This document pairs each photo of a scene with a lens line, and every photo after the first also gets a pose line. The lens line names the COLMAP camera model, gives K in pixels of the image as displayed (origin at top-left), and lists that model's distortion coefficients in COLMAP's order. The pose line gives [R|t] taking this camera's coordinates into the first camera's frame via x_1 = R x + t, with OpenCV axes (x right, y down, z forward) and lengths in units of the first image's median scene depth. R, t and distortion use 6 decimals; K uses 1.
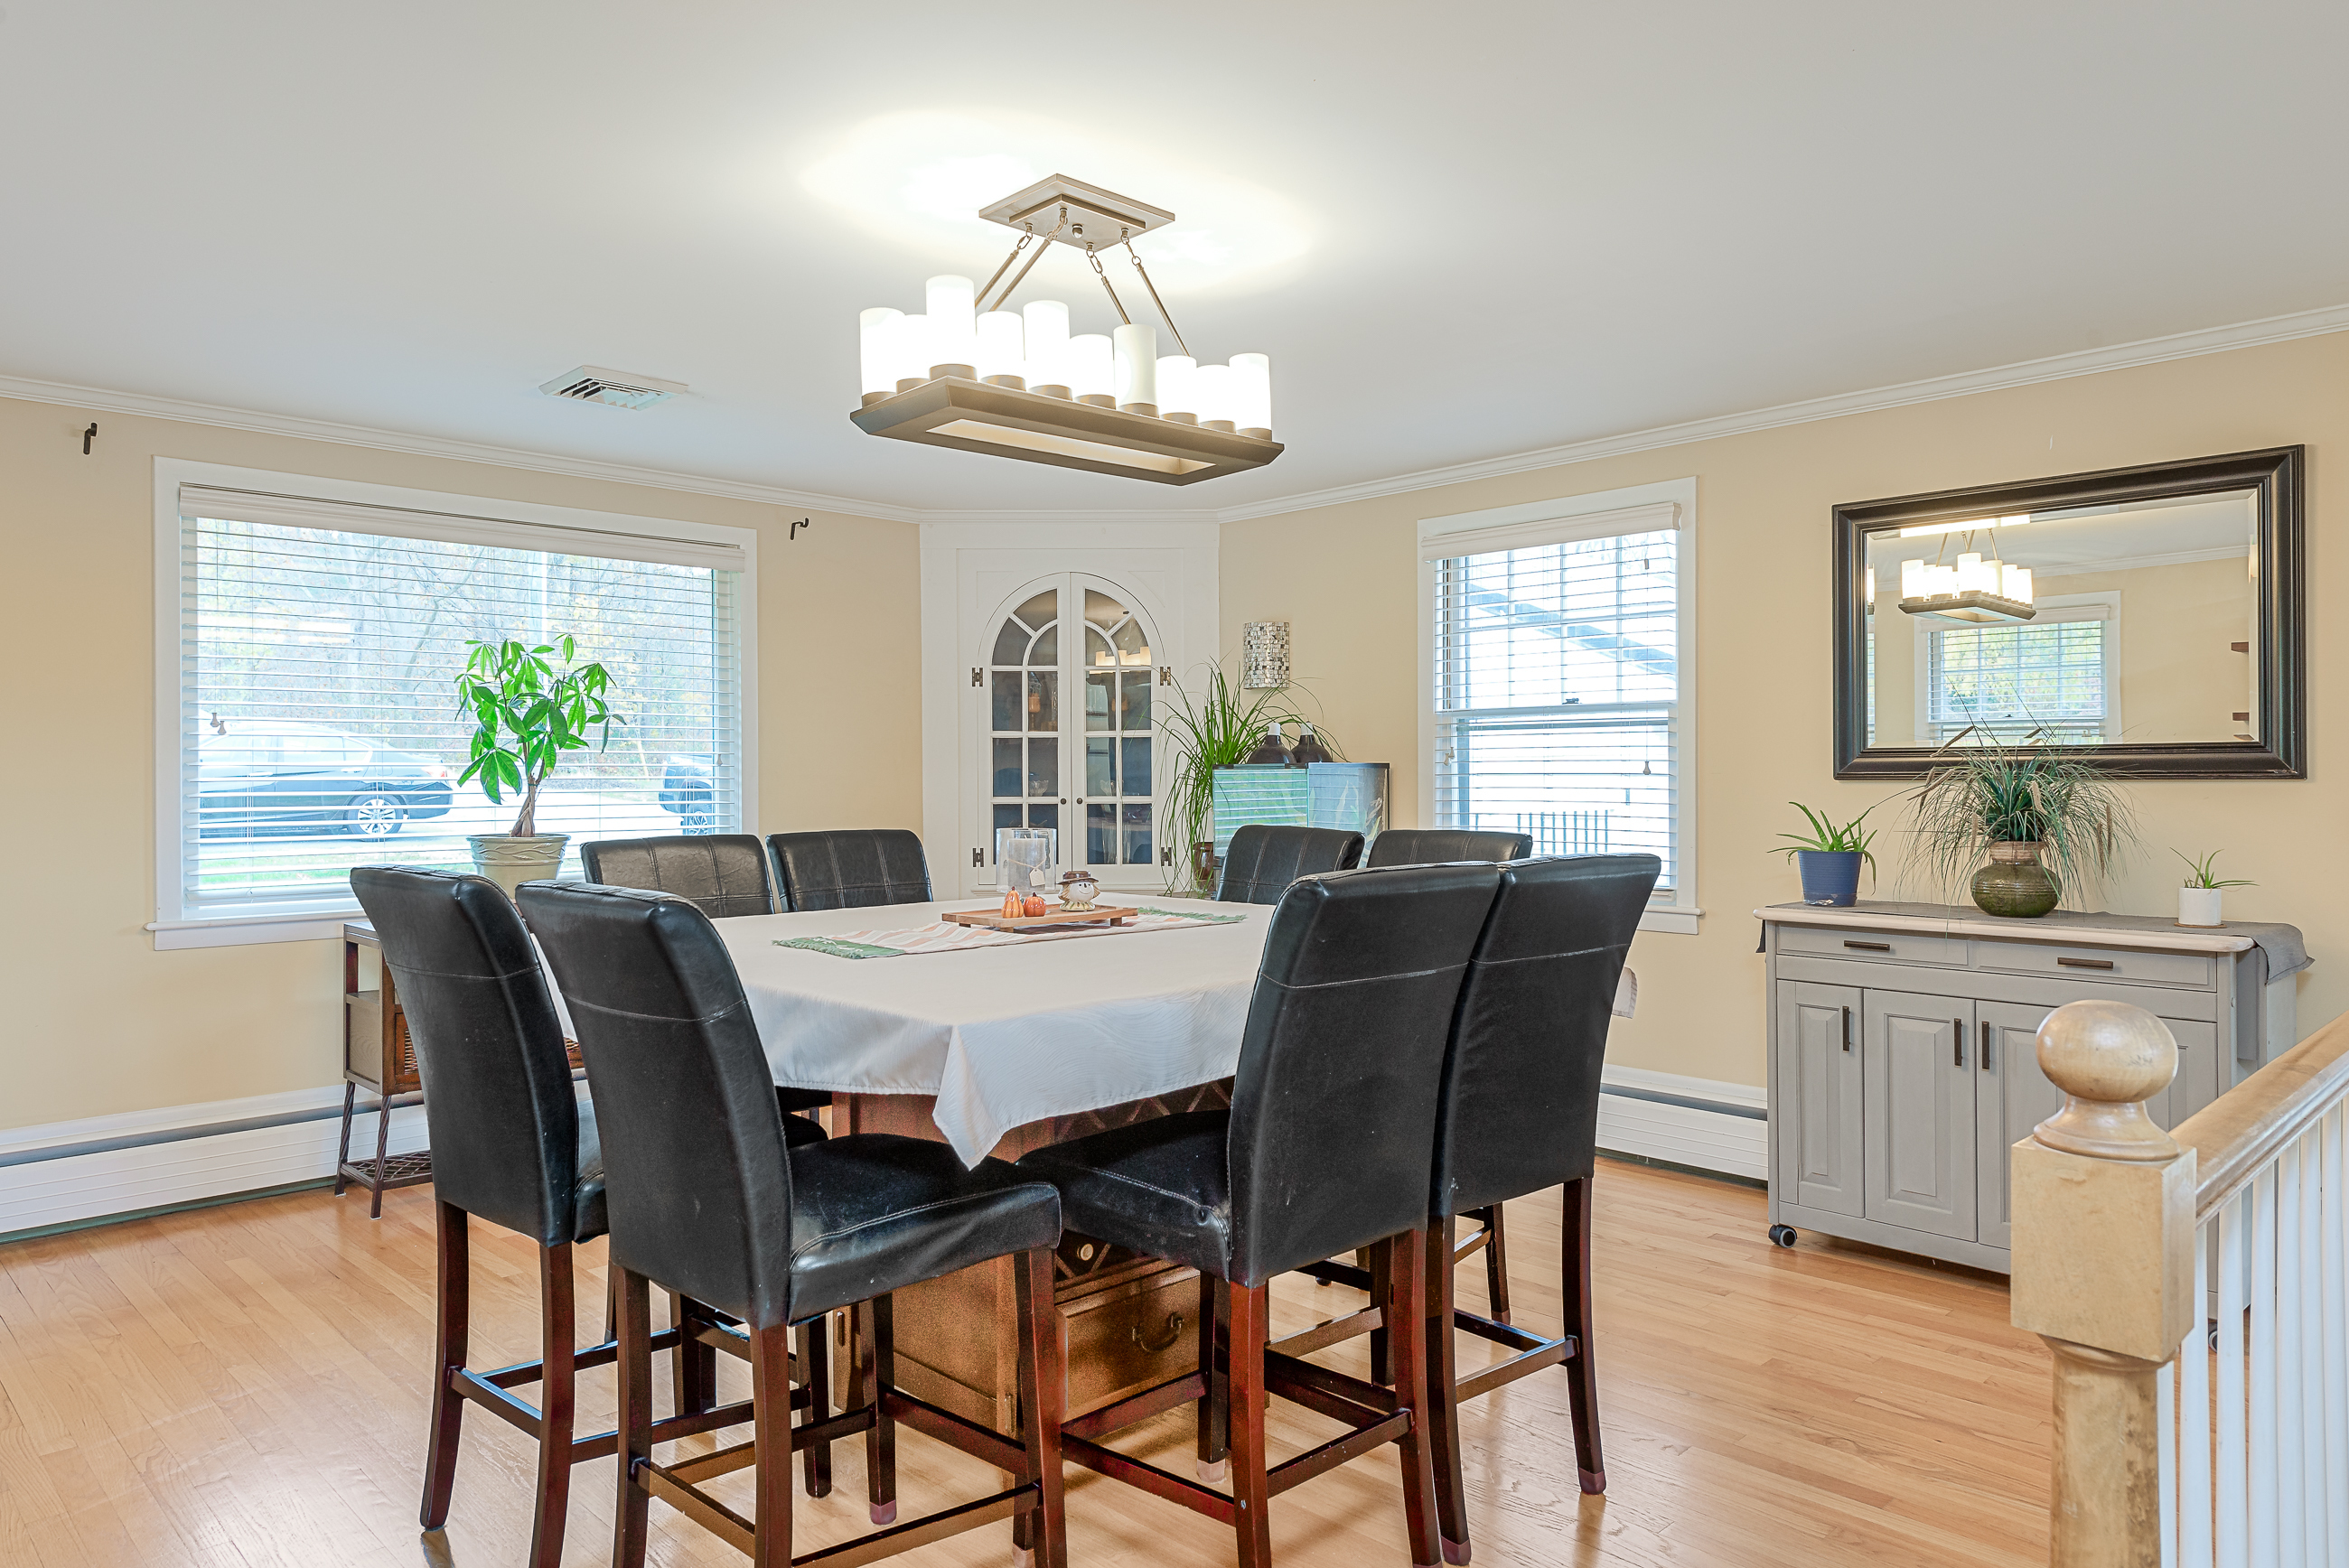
lens RADIAL K [[1534.6, 0, 1178.0], [0, 1534.6, 771.1], [0, 0, 1]] dist [0.022789, 0.002452]
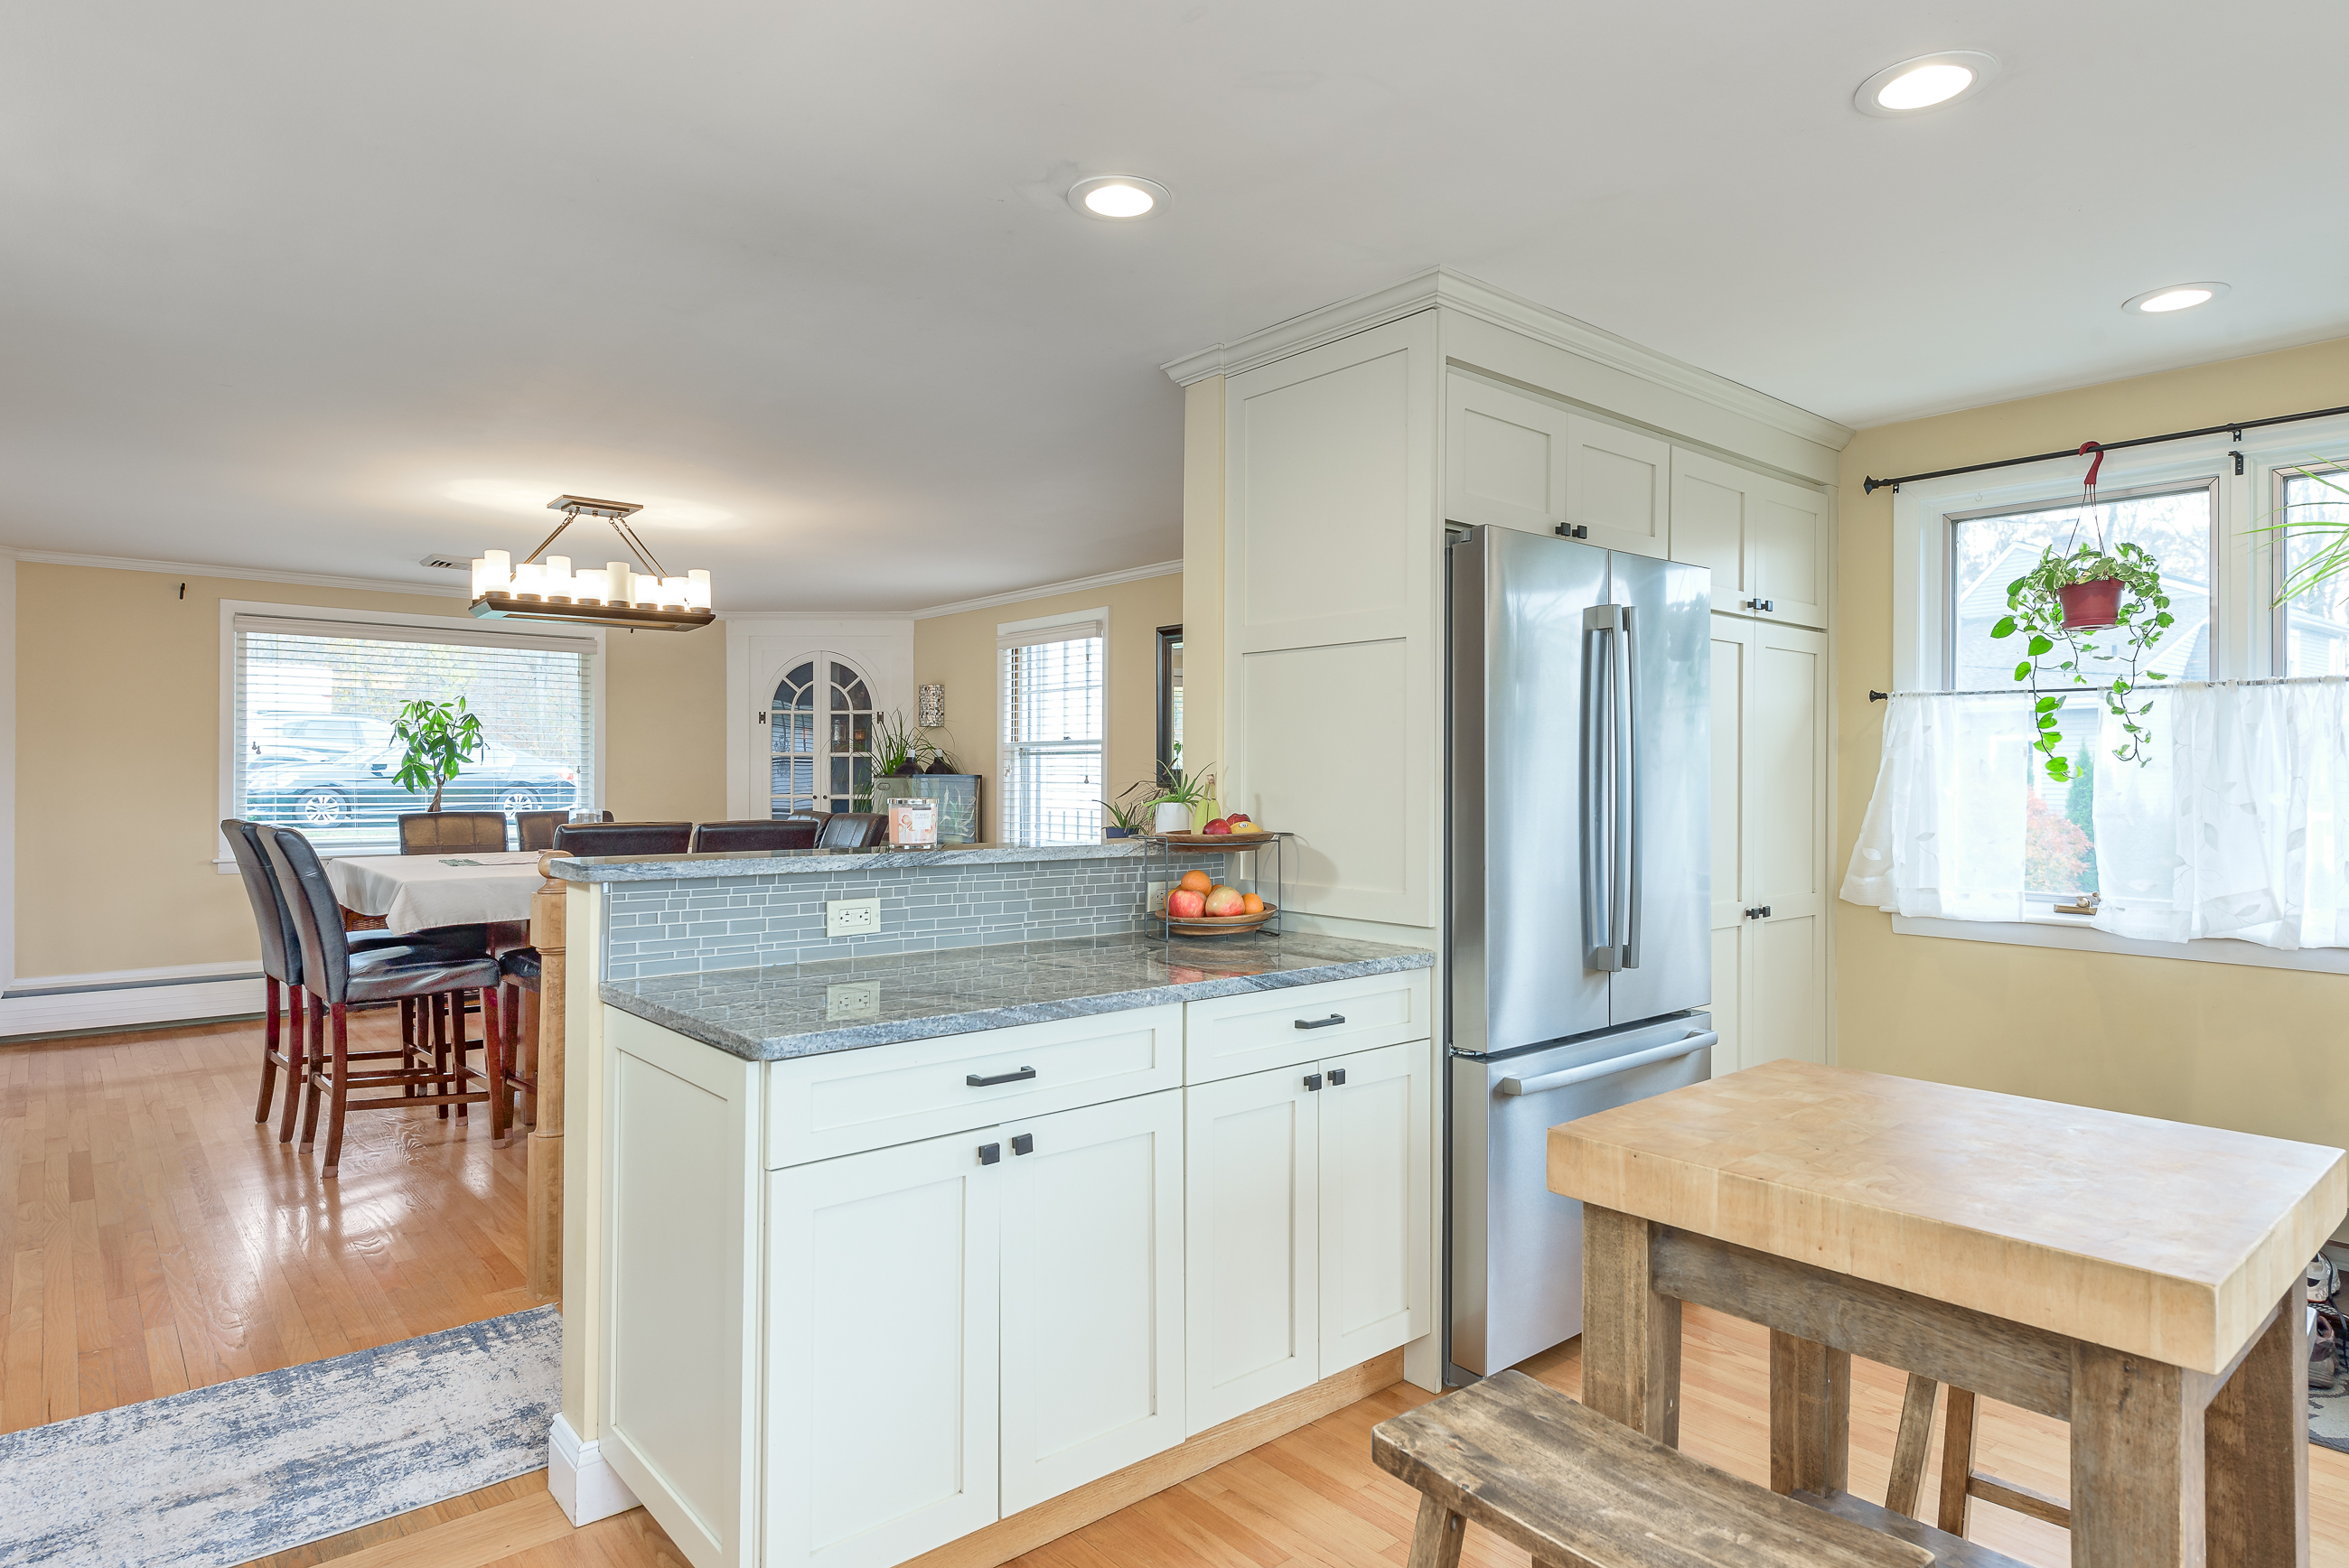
lens RADIAL K [[1325.0, 0, 1174.0], [0, 1325.0, 786.4], [0, 0, 1]] dist [0.010871, -0.000050]
pose [[0.998197, 0.008417, -0.059438, 0.480421], [-0.007997, 0.999941, 0.007301, -0.005478], [0.059496, -0.006813, 0.998205, -0.425674]]
